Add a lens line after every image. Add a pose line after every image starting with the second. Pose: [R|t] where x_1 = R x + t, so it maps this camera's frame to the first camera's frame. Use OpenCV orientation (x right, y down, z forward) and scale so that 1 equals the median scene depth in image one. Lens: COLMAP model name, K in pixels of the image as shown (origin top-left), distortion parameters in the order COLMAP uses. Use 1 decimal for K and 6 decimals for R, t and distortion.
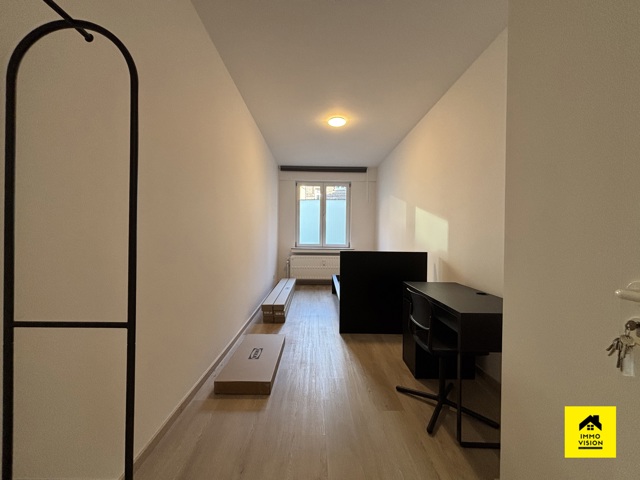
lens RADIAL K [[258.1, 0, 324.8], [0, 258.1, 239.9], [0, 0, 1]] dist [0.002179, 0.000641]
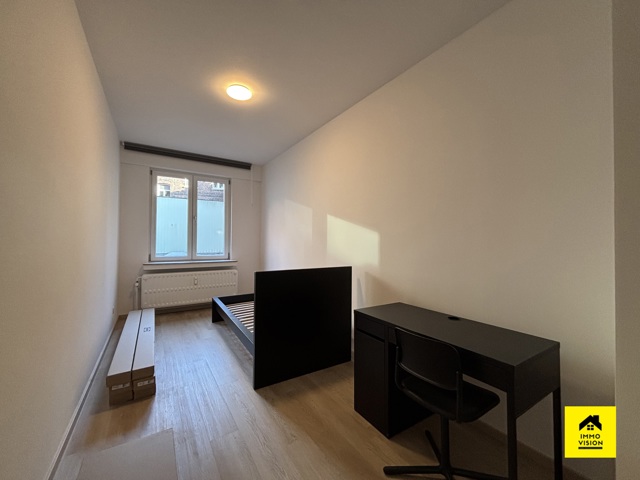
lens RADIAL K [[258.1, 0, 324.8], [0, 258.1, 239.9], [0, 0, 1]] dist [0.002179, 0.000641]
pose [[0.851796, -0.004384, 0.523855, -0.092685], [0.012020, 0.999865, -0.011178, -0.022650], [-0.523736, 0.015818, 0.851734, 0.186206]]
